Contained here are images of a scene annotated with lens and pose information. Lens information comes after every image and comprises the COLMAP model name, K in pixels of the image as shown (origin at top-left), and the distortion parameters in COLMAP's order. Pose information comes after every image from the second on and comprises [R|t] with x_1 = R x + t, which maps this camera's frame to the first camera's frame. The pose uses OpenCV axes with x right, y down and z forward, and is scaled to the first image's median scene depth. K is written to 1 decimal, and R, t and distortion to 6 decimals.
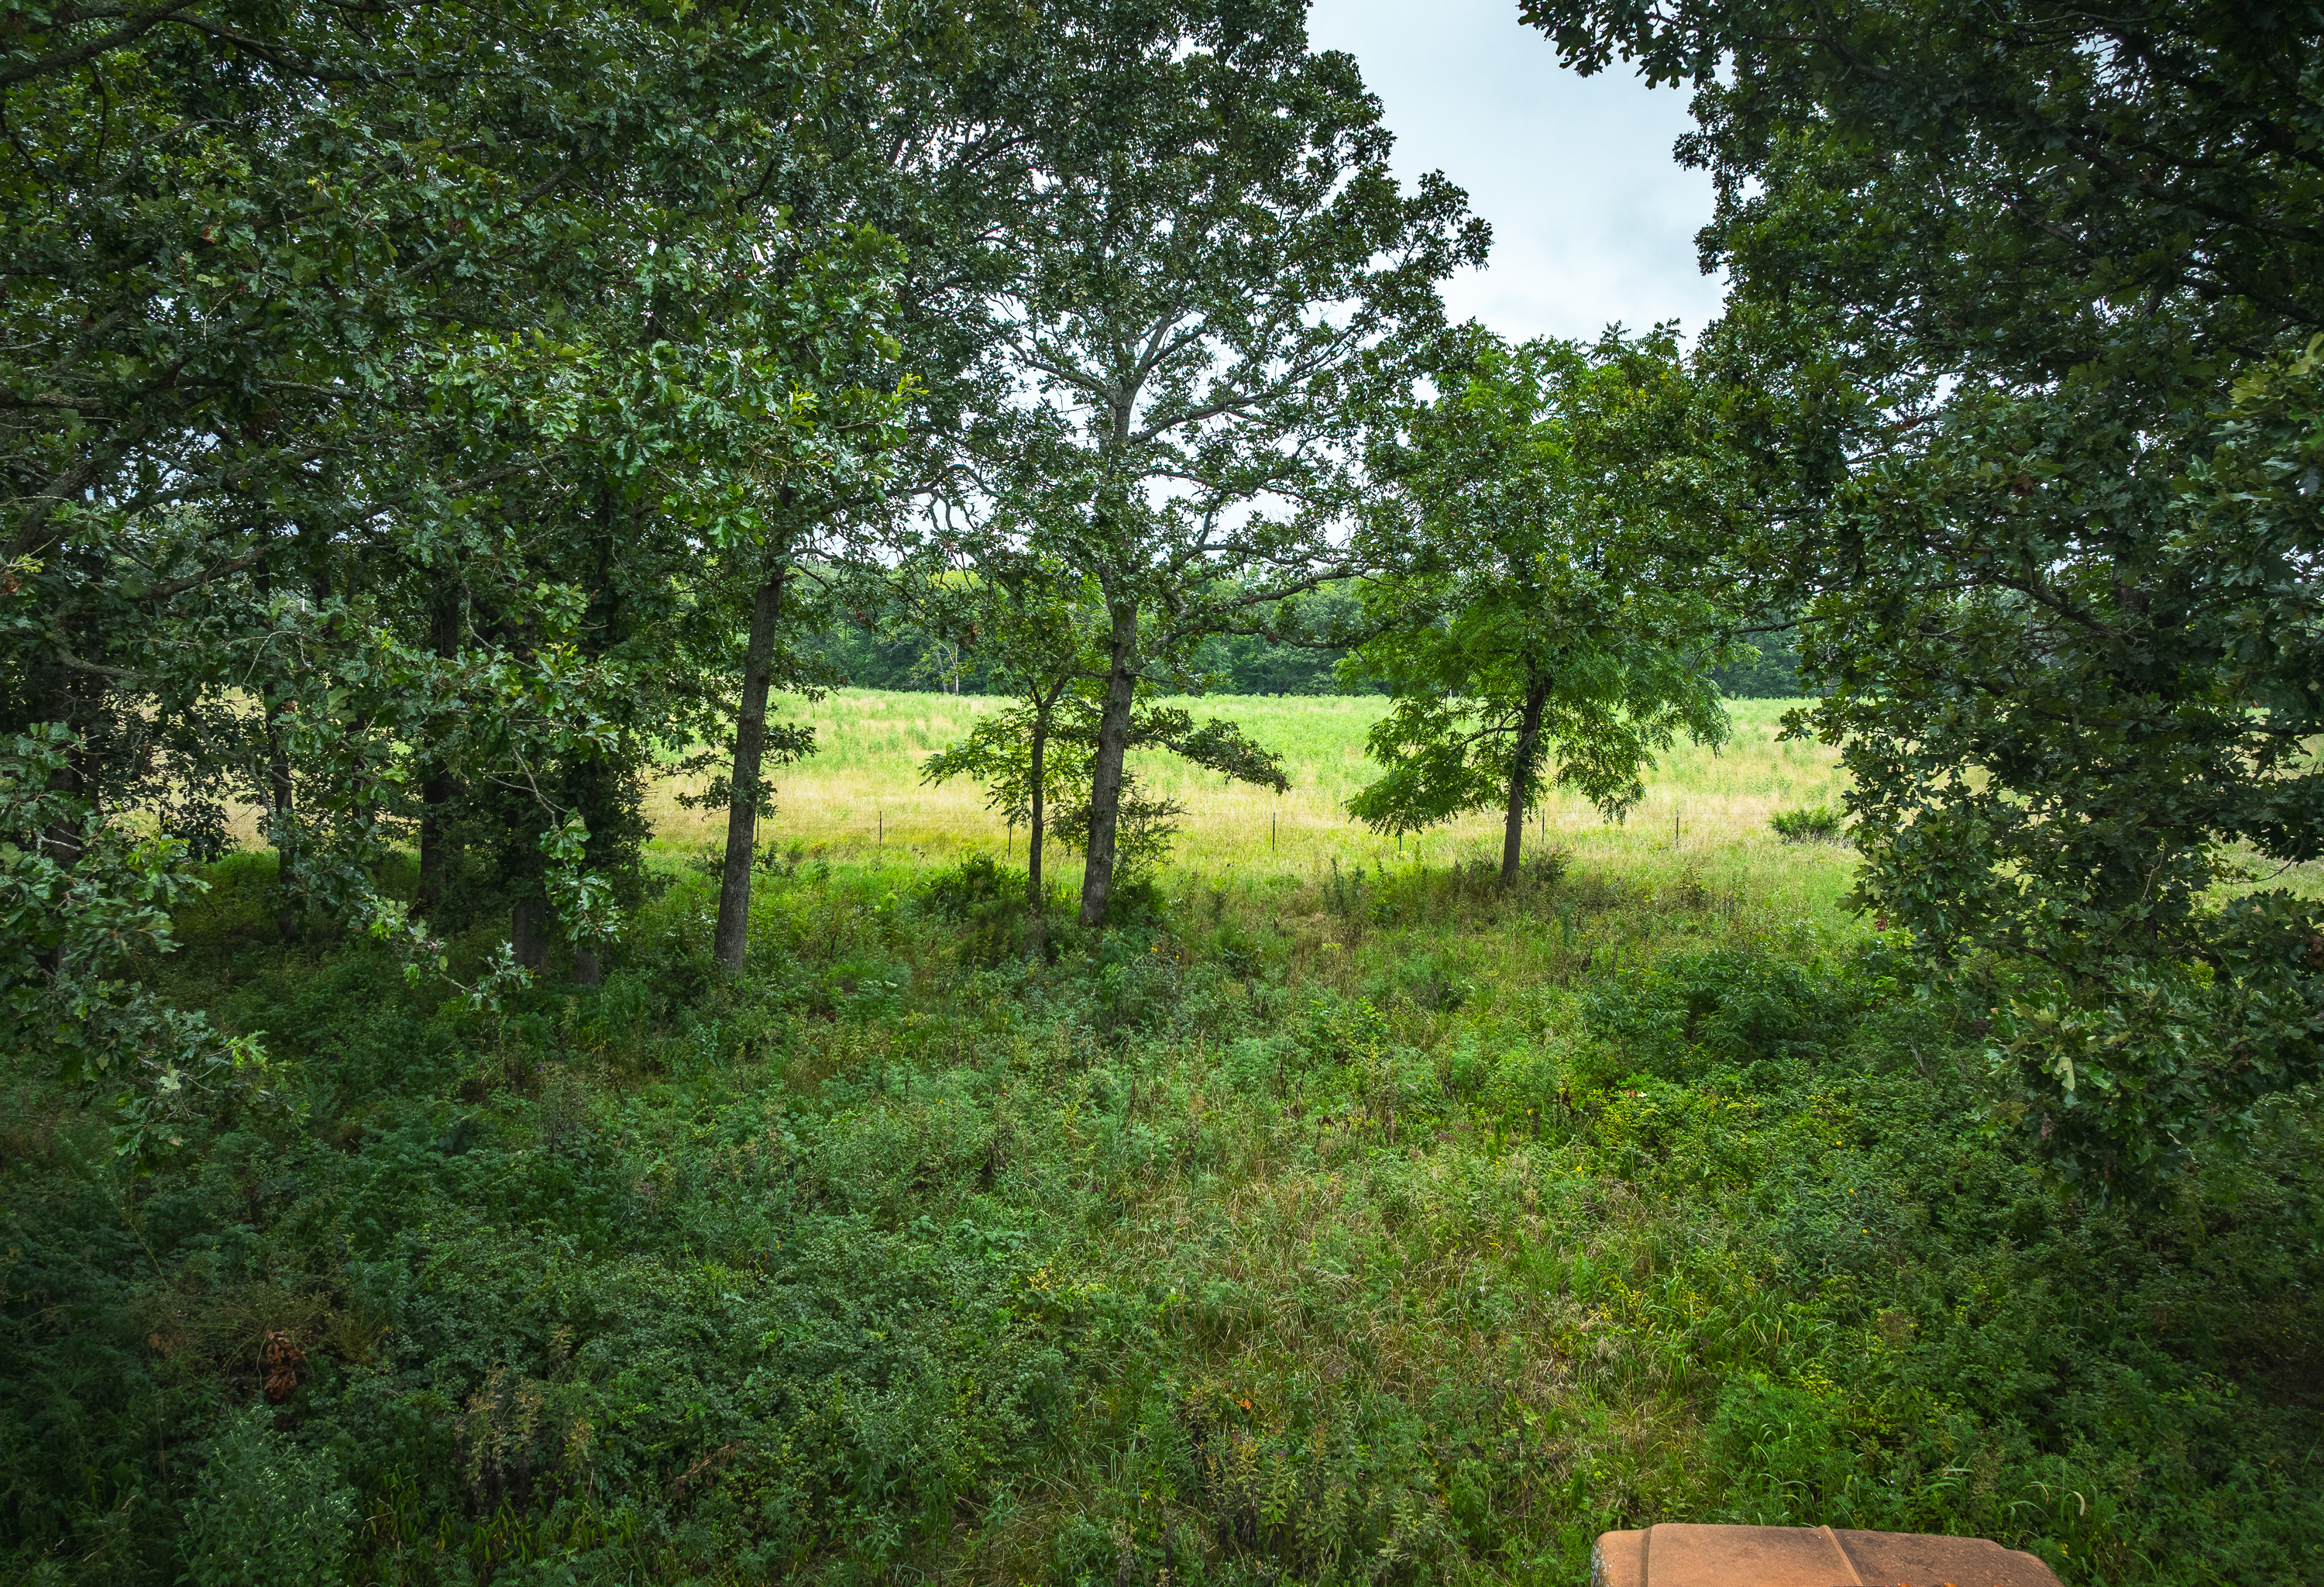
lens RADIAL K [[1664.0, 0, 1150.4], [0, 1664.0, 761.9], [0, 0, 1]] dist [-0.017524, -0.001452]
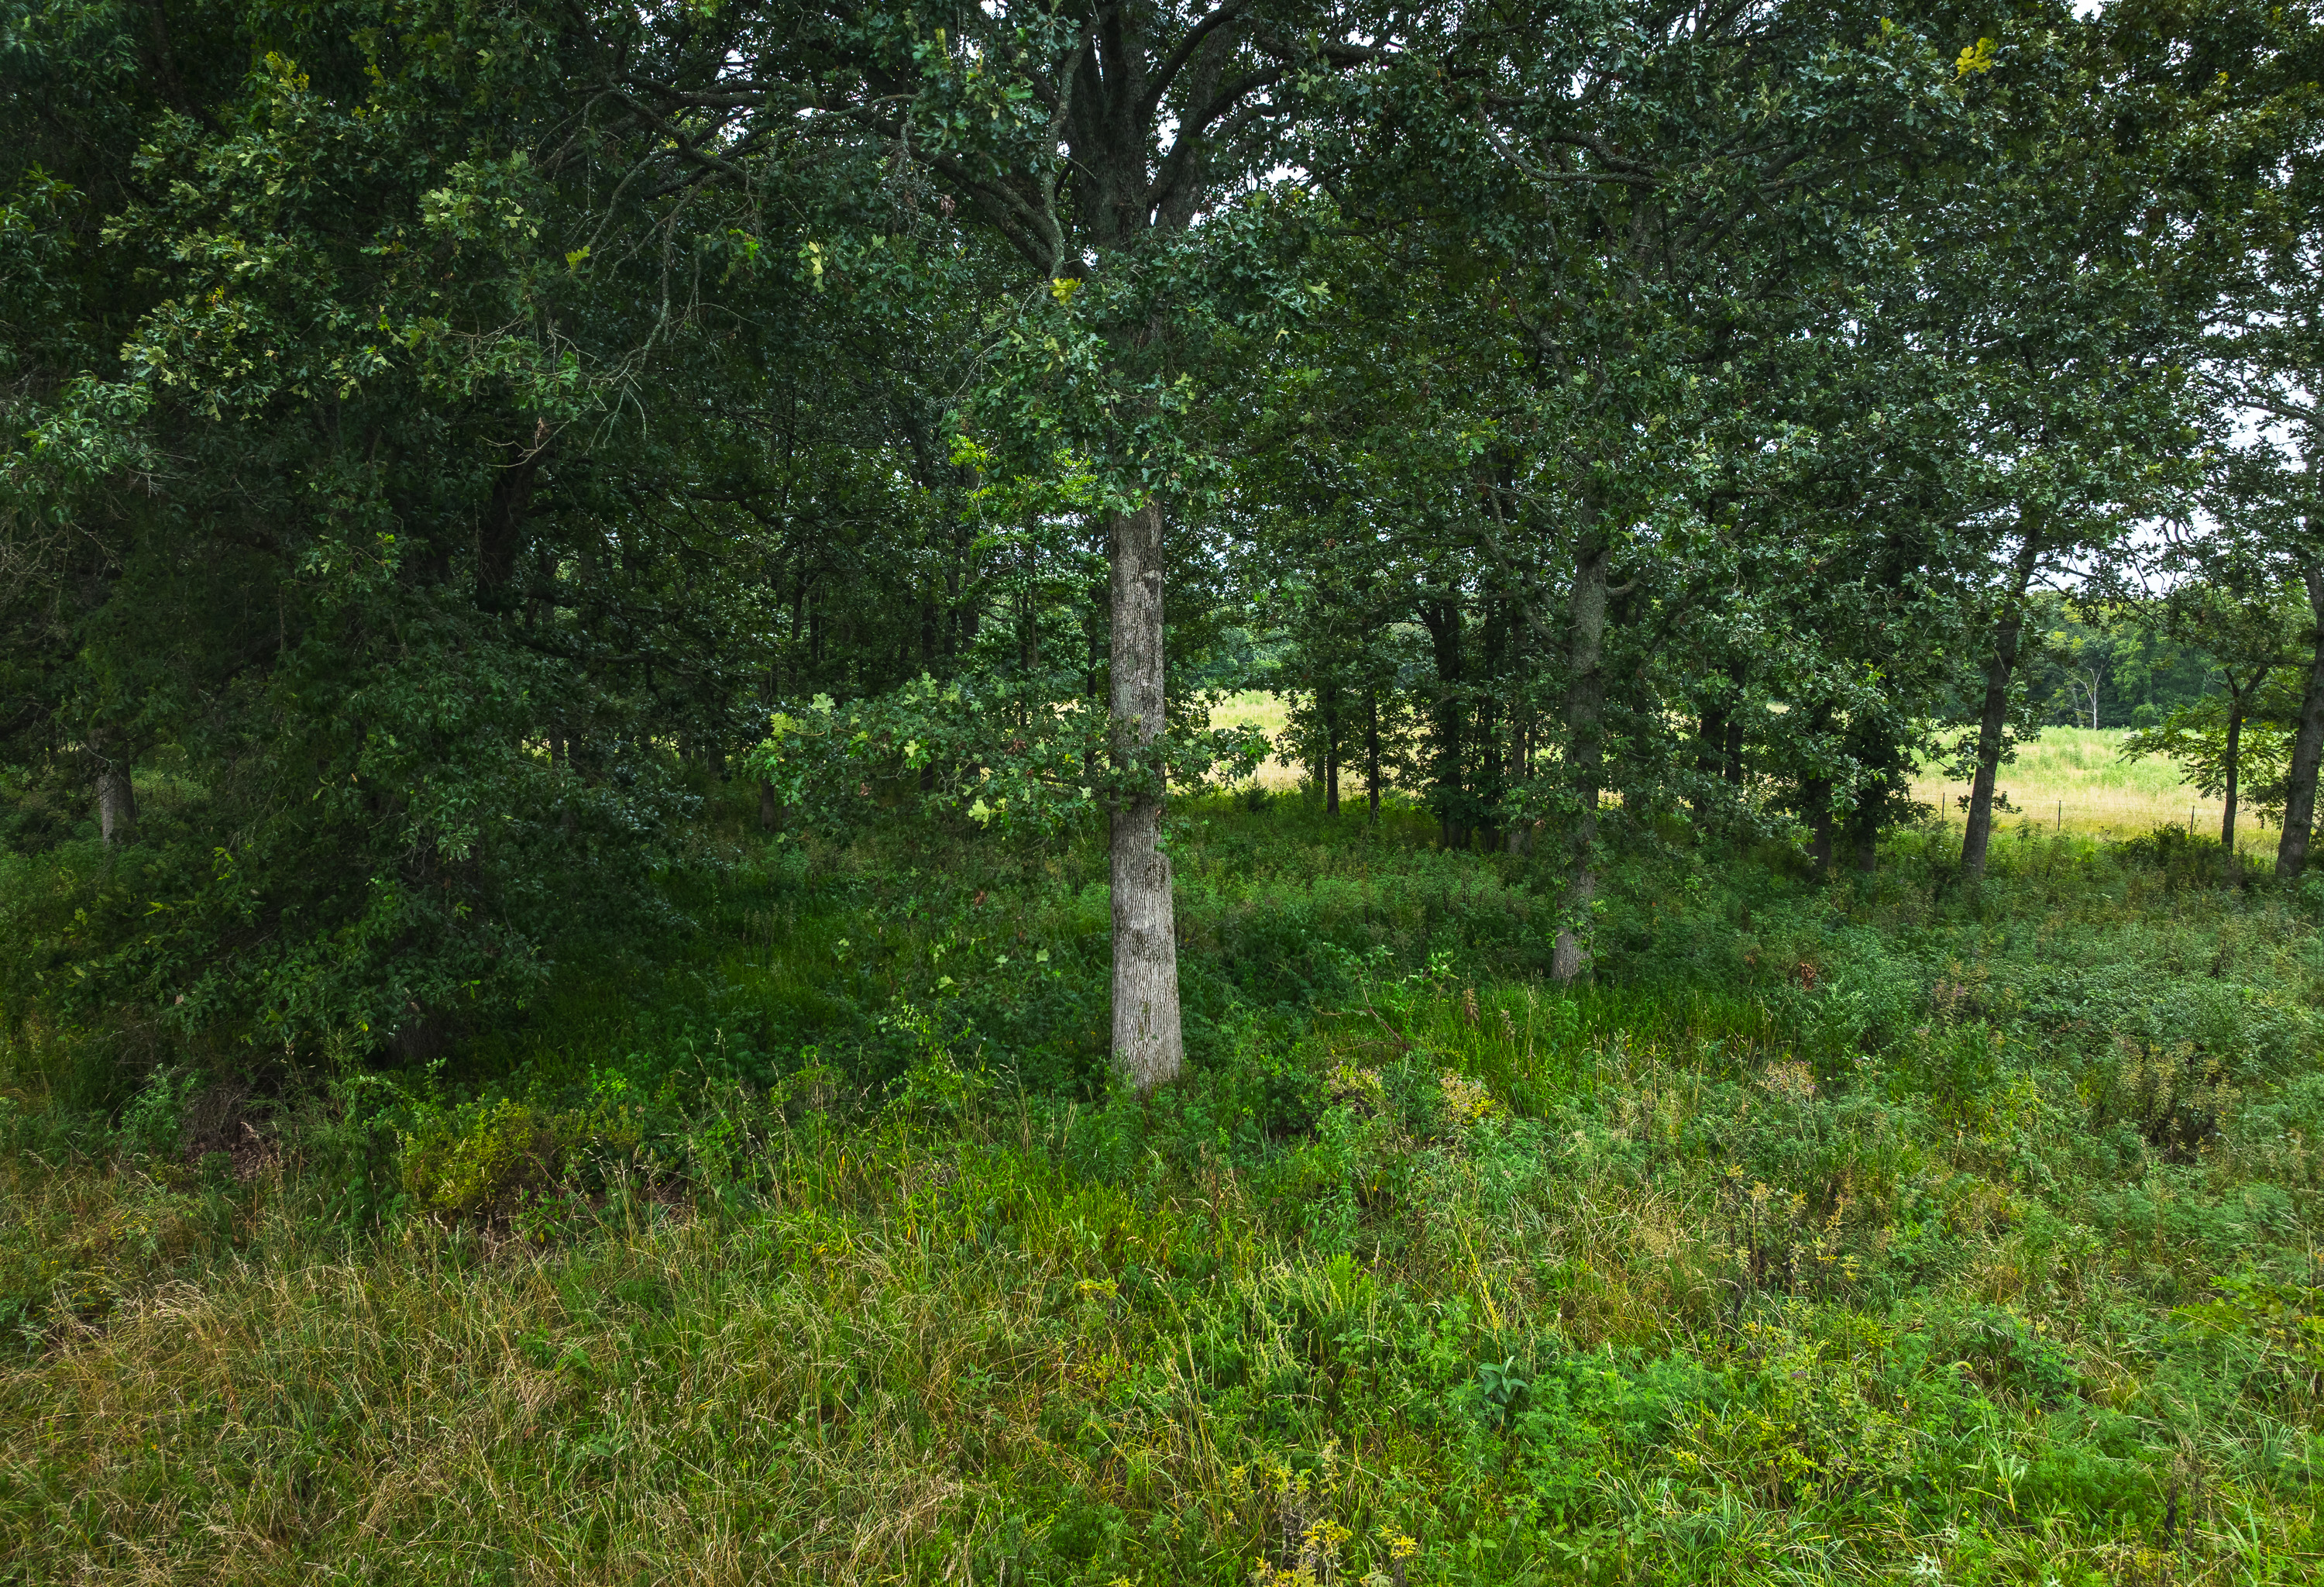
lens RADIAL K [[1664.0, 0, 1150.4], [0, 1664.0, 761.9], [0, 0, 1]] dist [-0.017524, -0.001452]
pose [[0.809277, 0.026371, -0.586835, -0.003881], [-0.041624, 0.999055, -0.012506, 0.057950], [0.585951, 0.034547, 0.809610, -0.363765]]
